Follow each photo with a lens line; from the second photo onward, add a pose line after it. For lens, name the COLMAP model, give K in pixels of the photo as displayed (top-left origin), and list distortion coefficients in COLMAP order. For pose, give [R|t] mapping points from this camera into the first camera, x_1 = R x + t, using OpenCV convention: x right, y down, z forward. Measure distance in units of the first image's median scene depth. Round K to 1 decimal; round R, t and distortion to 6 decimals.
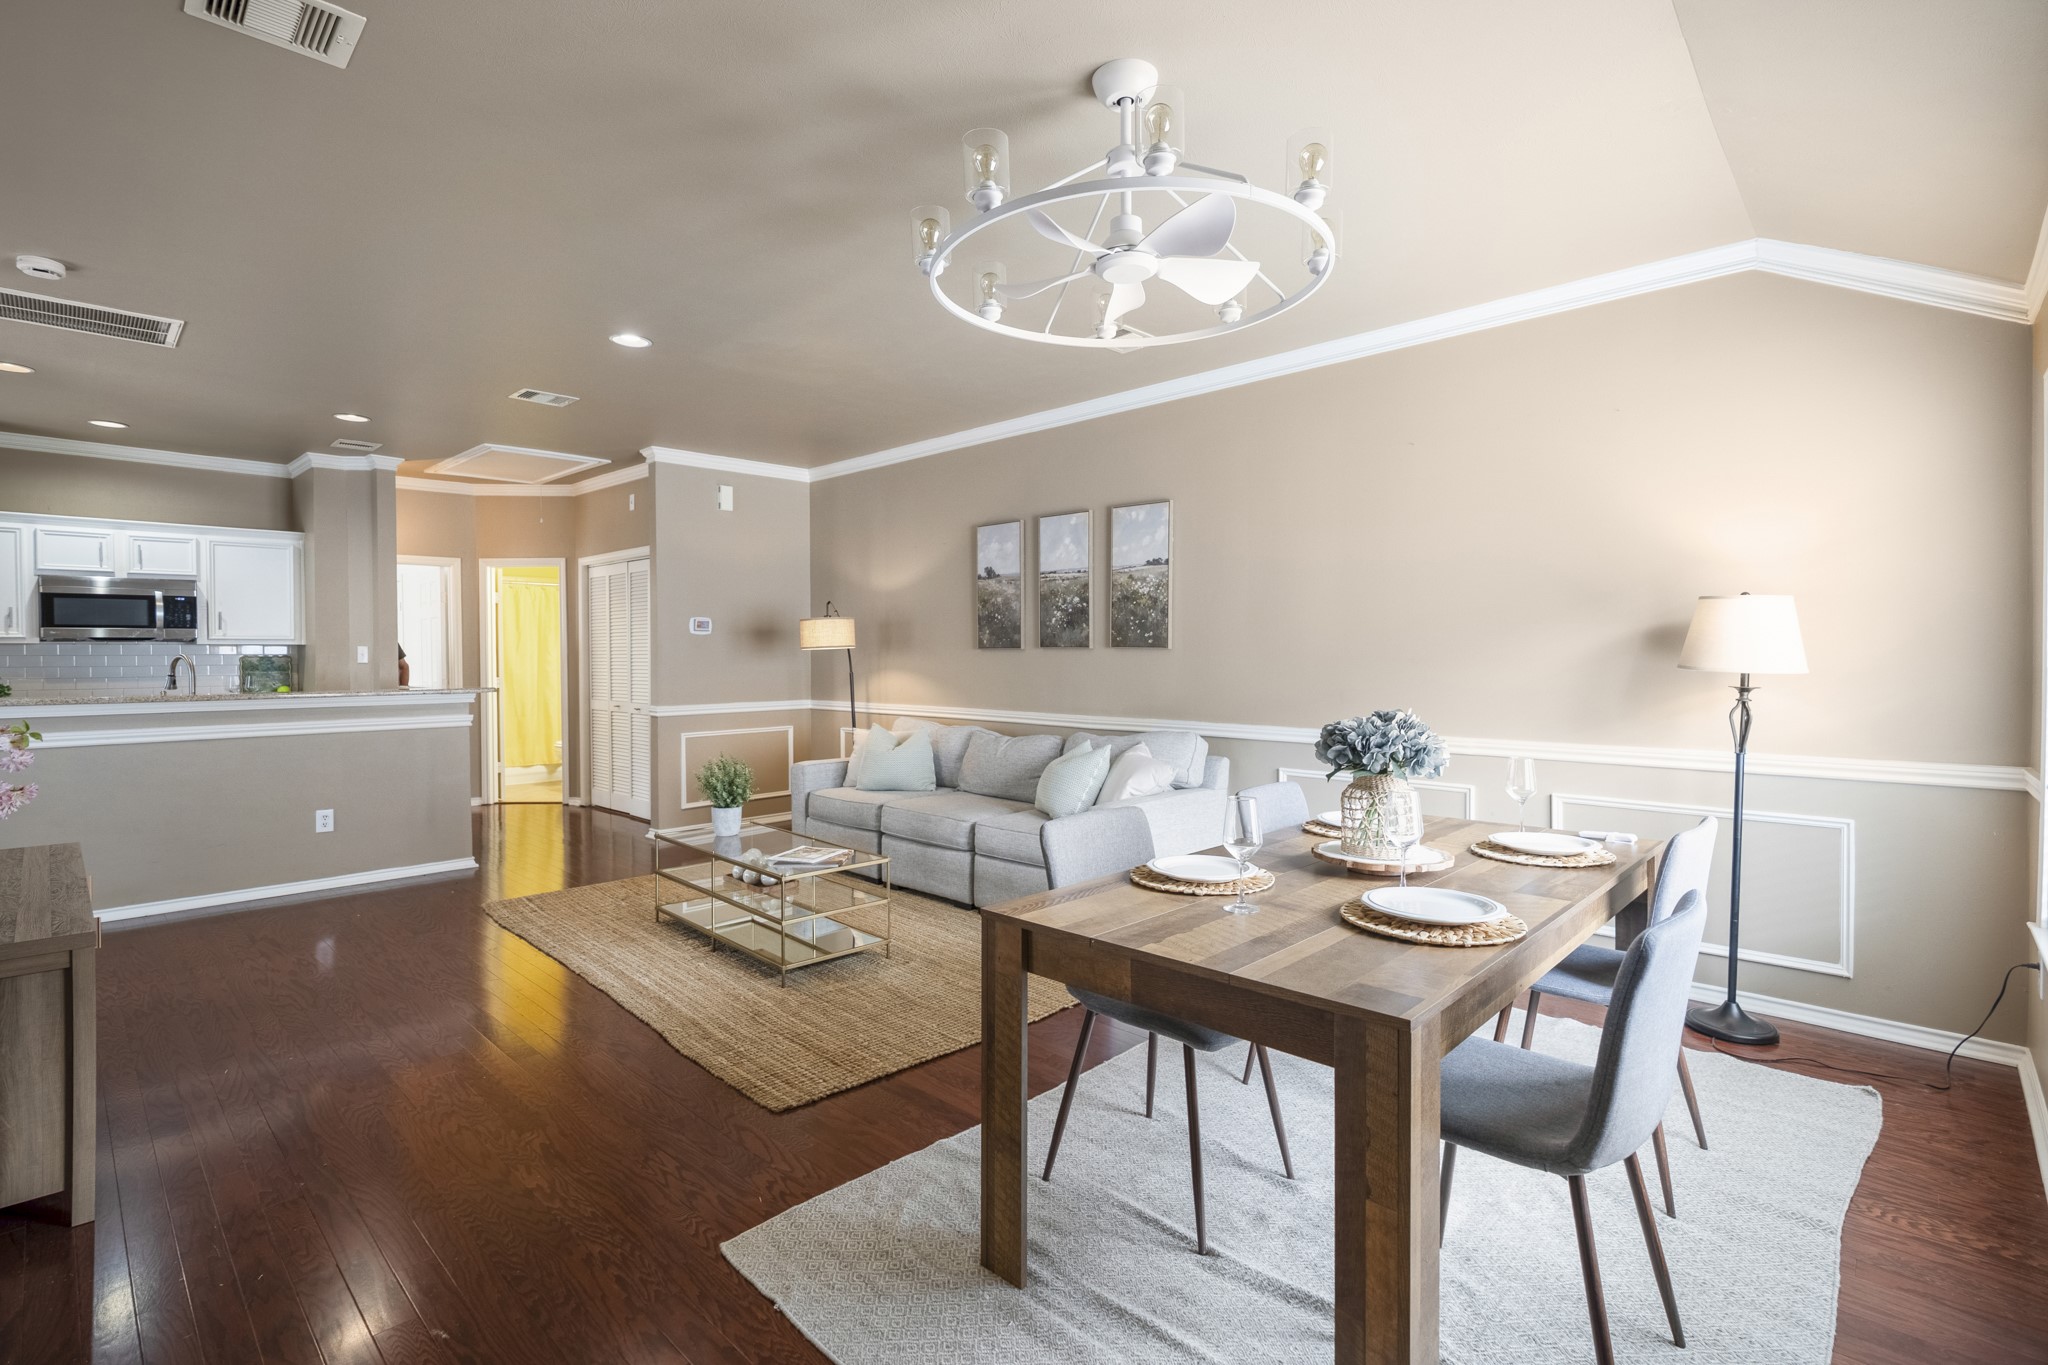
lens RADIAL K [[955.5, 0, 1027.9], [0, 955.5, 650.5], [0, 0, 1]] dist [0.000777, 0.000341]
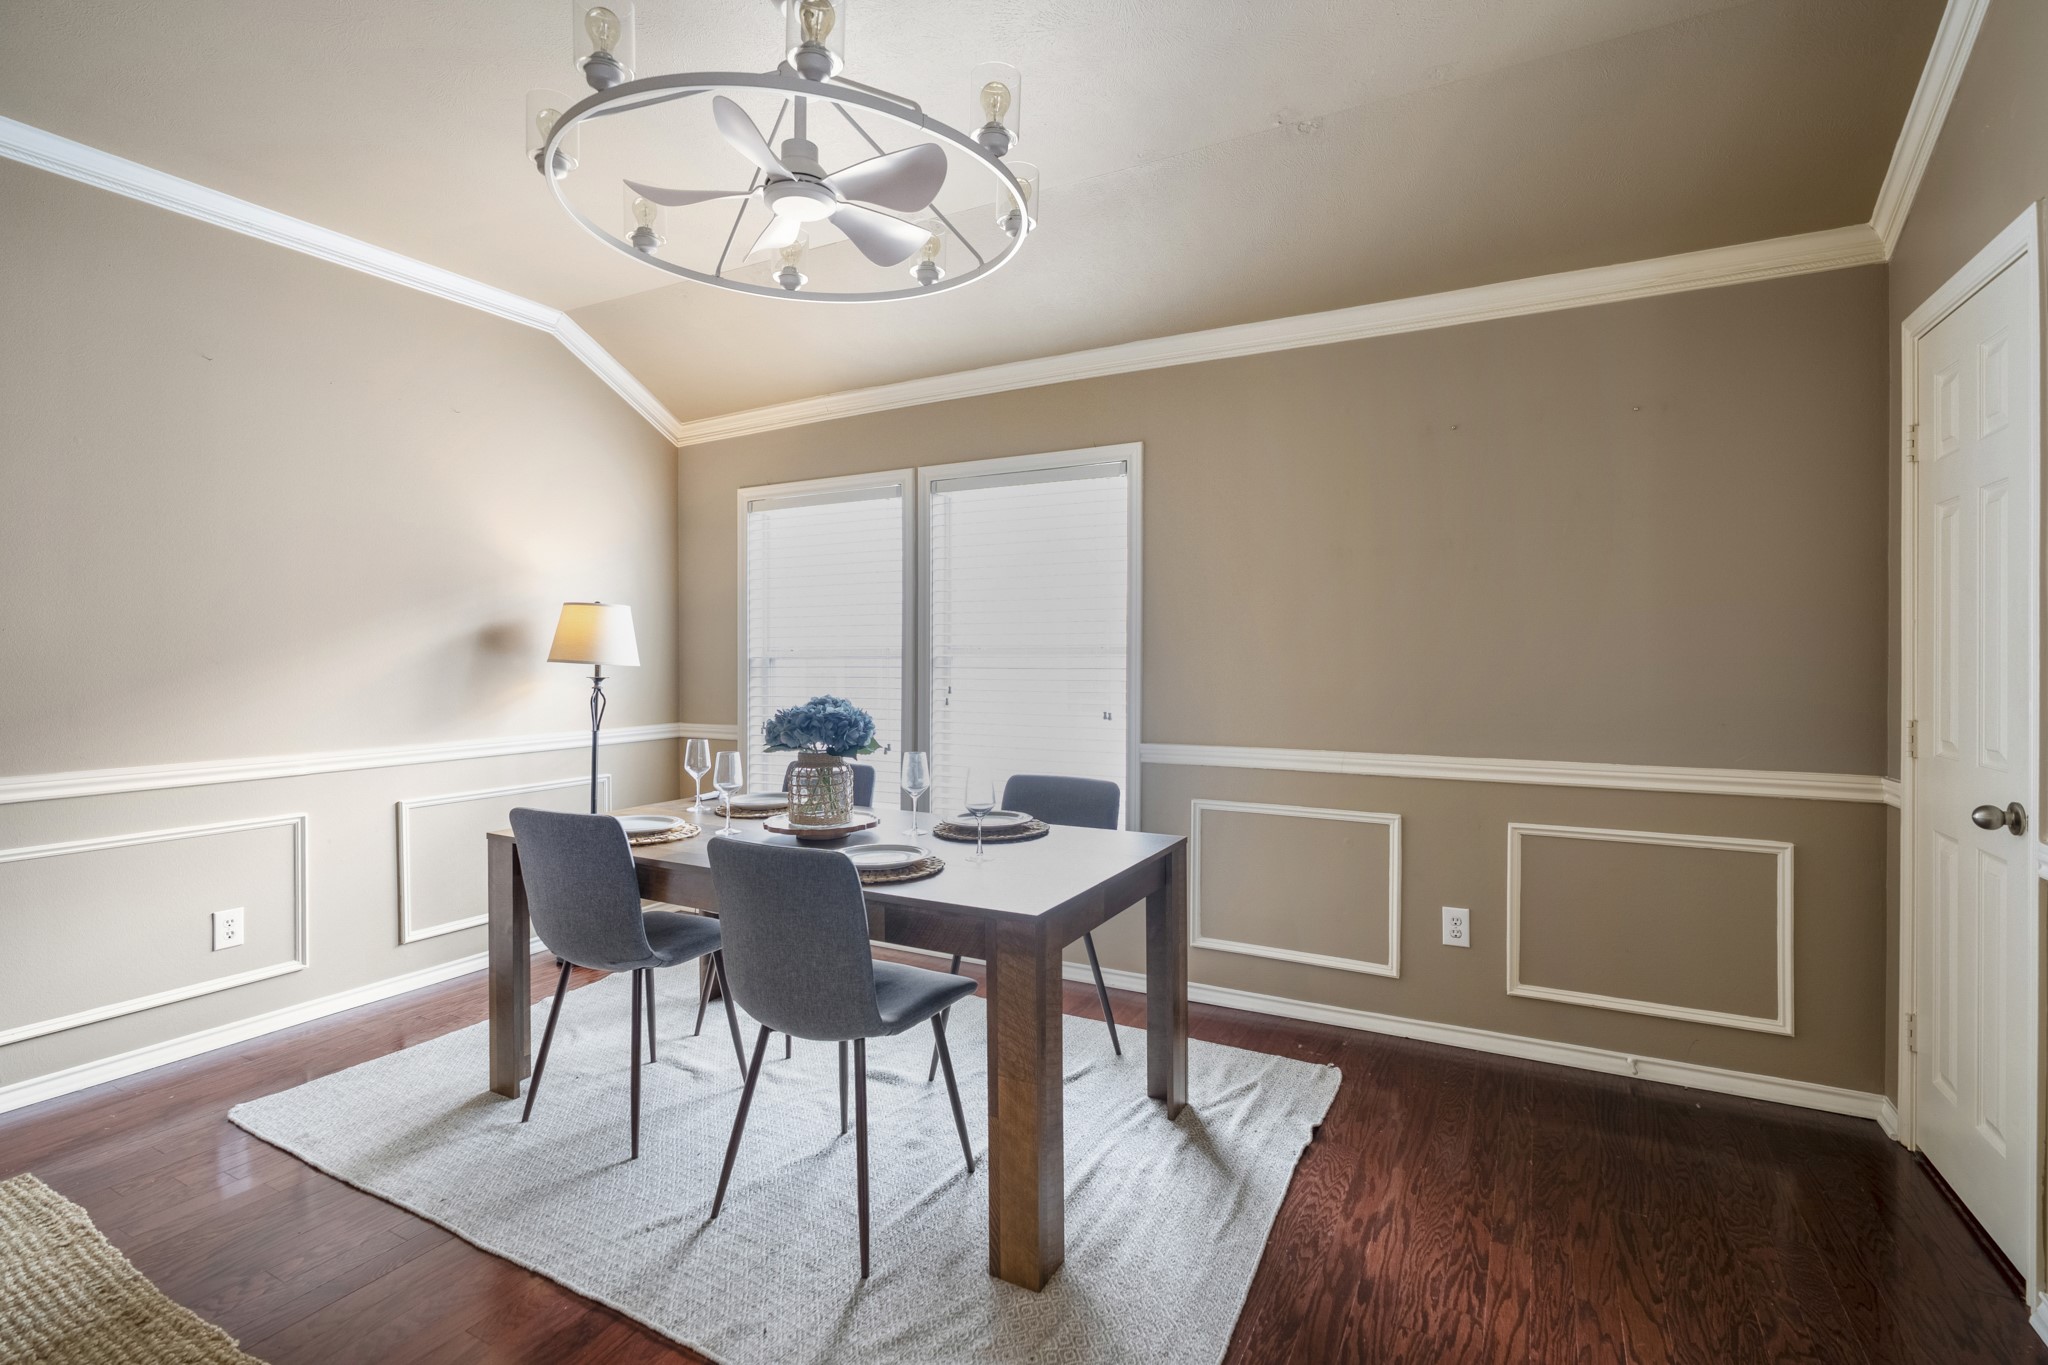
lens RADIAL K [[955.5, 0, 1027.9], [0, 955.5, 650.5], [0, 0, 1]] dist [0.000777, 0.000341]
pose [[-0.264288, 0.003025, 0.964439, -0.354052], [-0.004985, 0.999977, -0.004503, 0.003910], [-0.964431, -0.005998, -0.264267, 0.464816]]
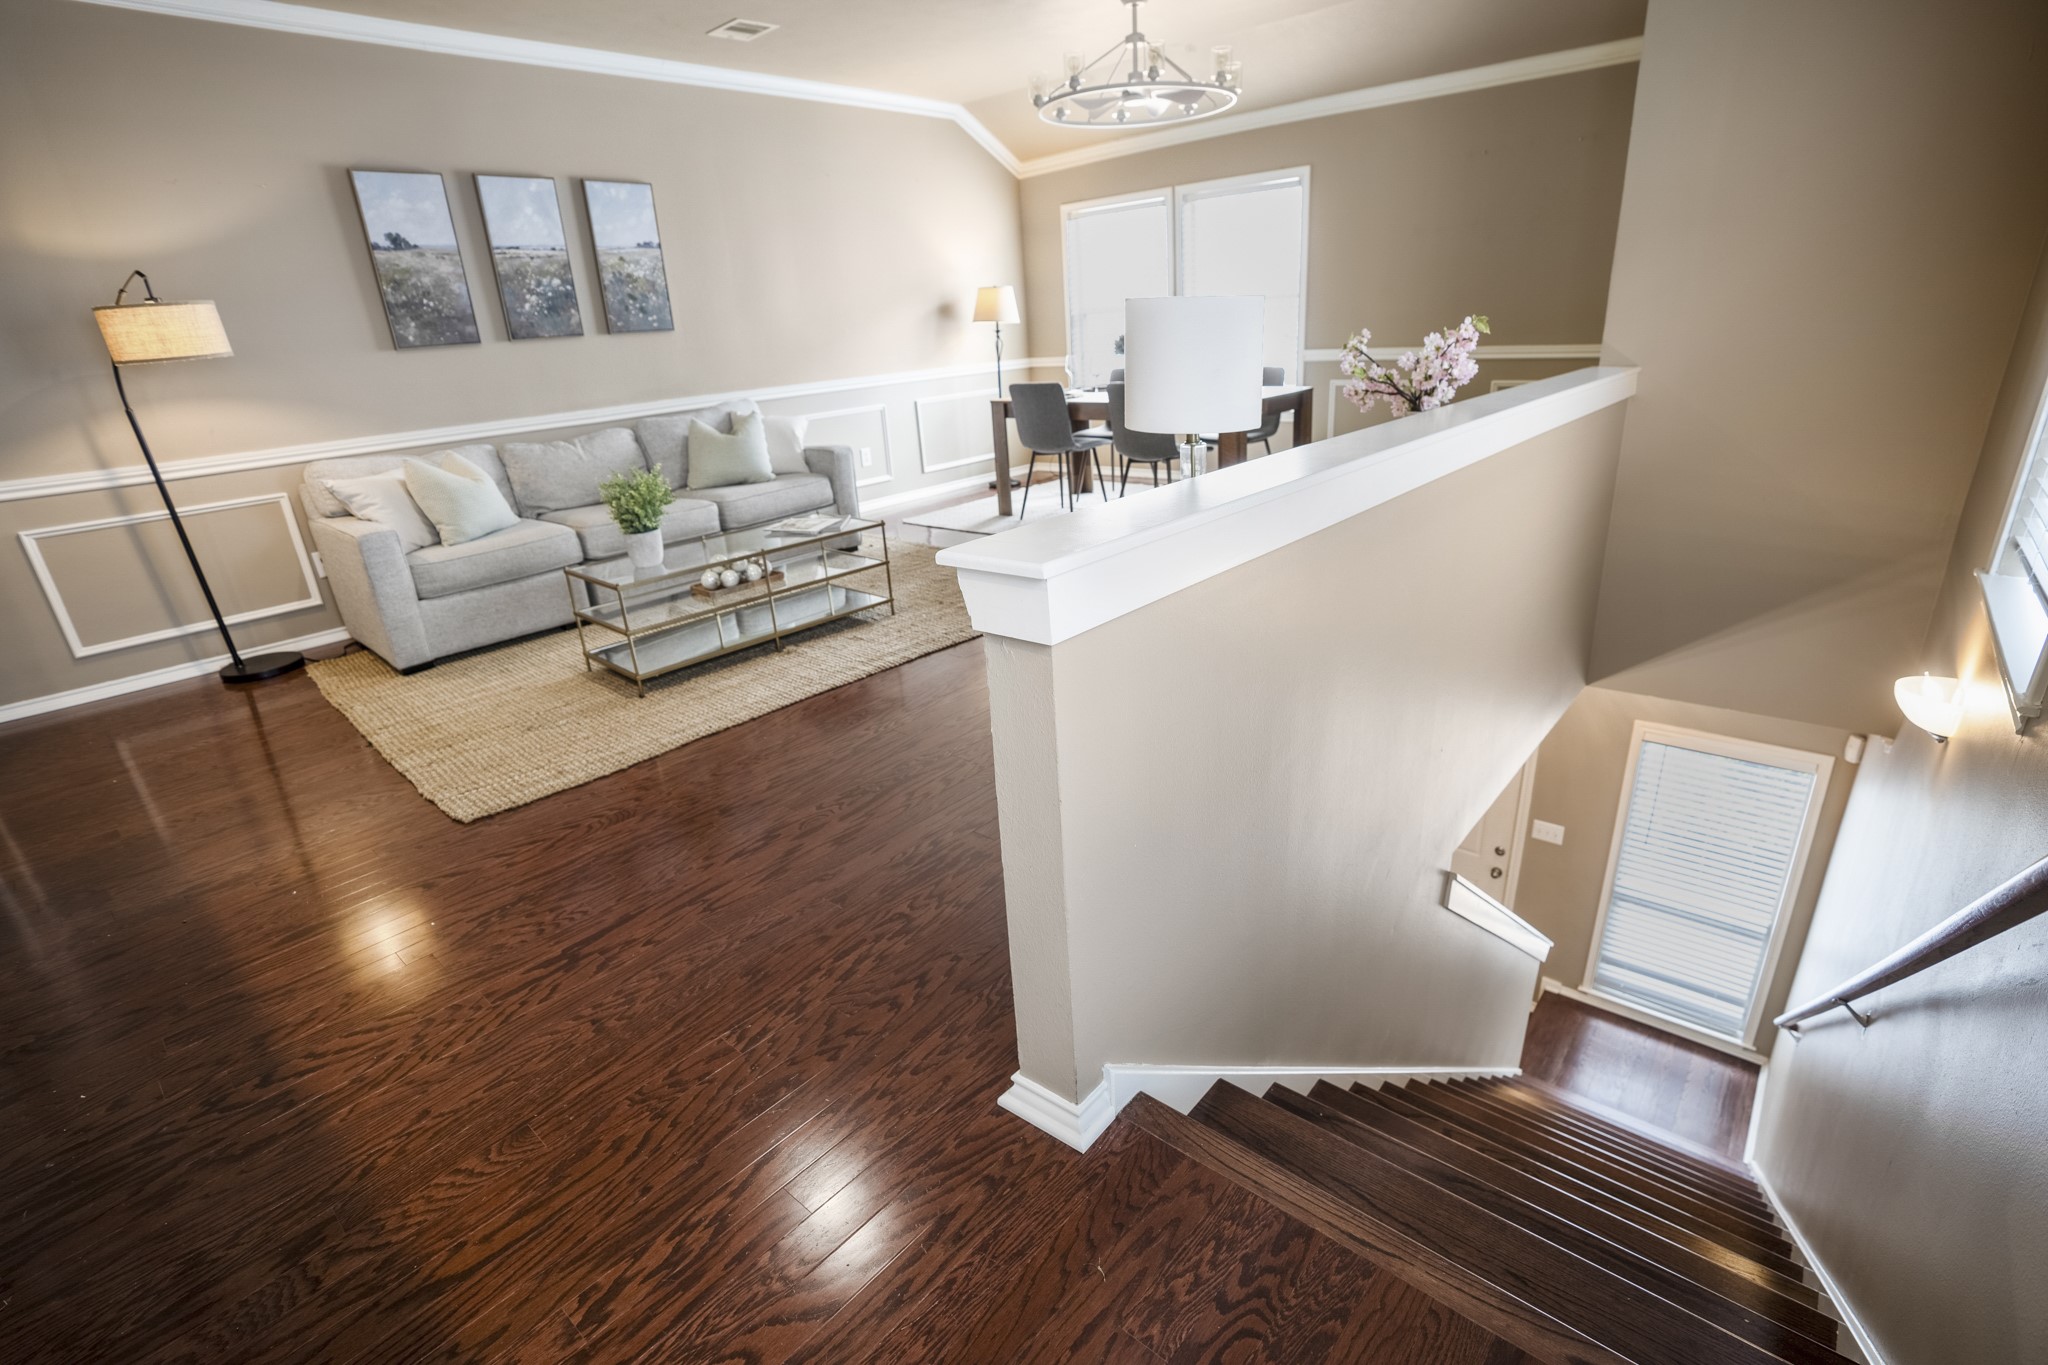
lens RADIAL K [[957.7, 0, 1023.8], [0, 957.7, 654.1], [0, 0, 1]] dist [-0.022883, 0.000310]
pose [[-0.030587, -0.333144, 0.942380, -0.942951], [0.056842, 0.940715, 0.334400, 0.003443], [-0.997915, 0.063795, -0.009837, 0.591747]]
